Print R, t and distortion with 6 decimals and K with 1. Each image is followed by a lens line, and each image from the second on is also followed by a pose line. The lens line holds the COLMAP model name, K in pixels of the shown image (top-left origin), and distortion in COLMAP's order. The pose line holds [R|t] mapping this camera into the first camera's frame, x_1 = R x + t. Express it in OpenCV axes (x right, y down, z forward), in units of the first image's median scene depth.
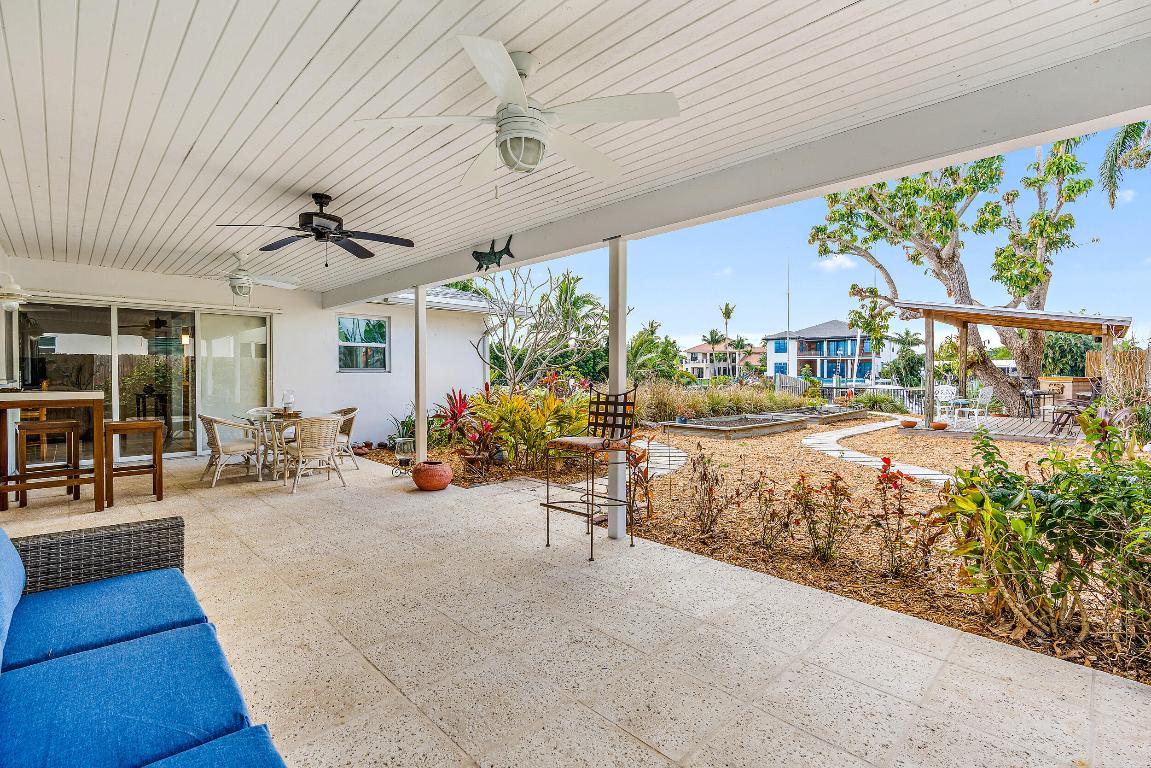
lens RADIAL K [[523.1, 0, 575.5], [0, 523.1, 384.0], [0, 0, 1]] dist [0.003687, -0.000447]
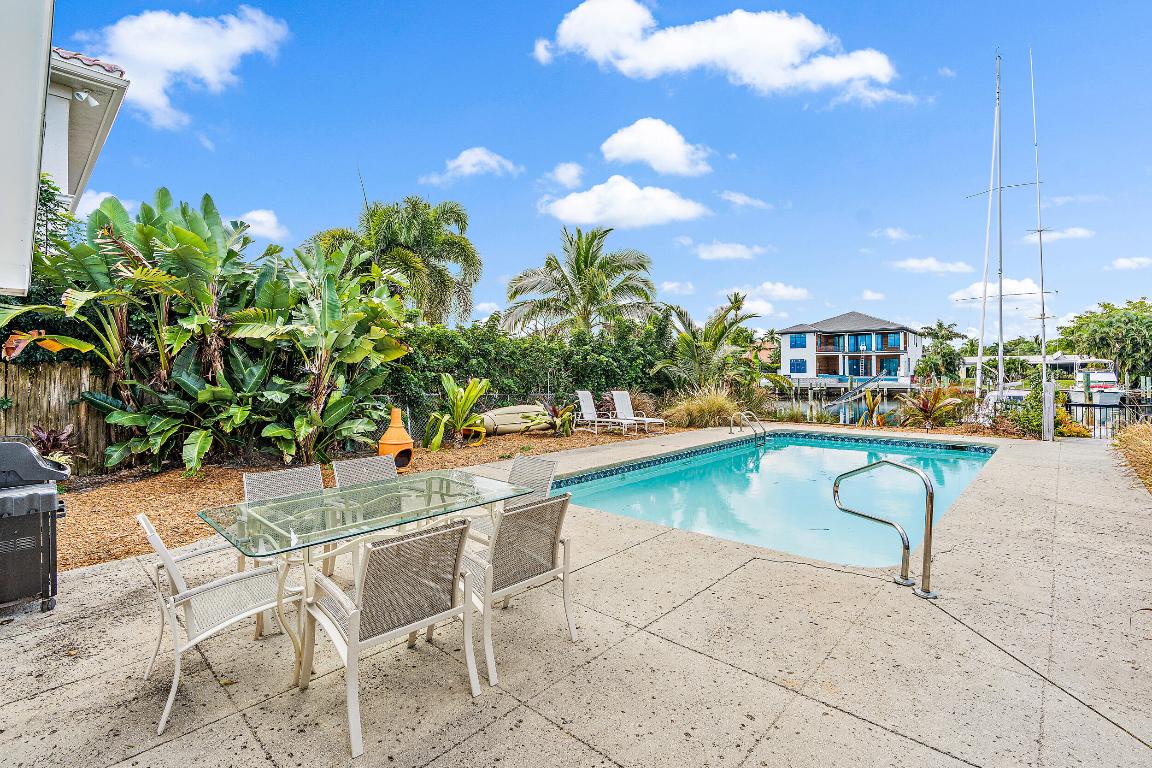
lens RADIAL K [[527.9, 0, 581.4], [0, 527.9, 360.9], [0, 0, 1]] dist [-0.000966, 0.000237]
pose [[0.998850, -0.004382, 0.047742, -0.028717], [0.006195, 0.999263, -0.037889, -0.008909], [-0.047541, 0.038141, 0.998141, 0.182306]]
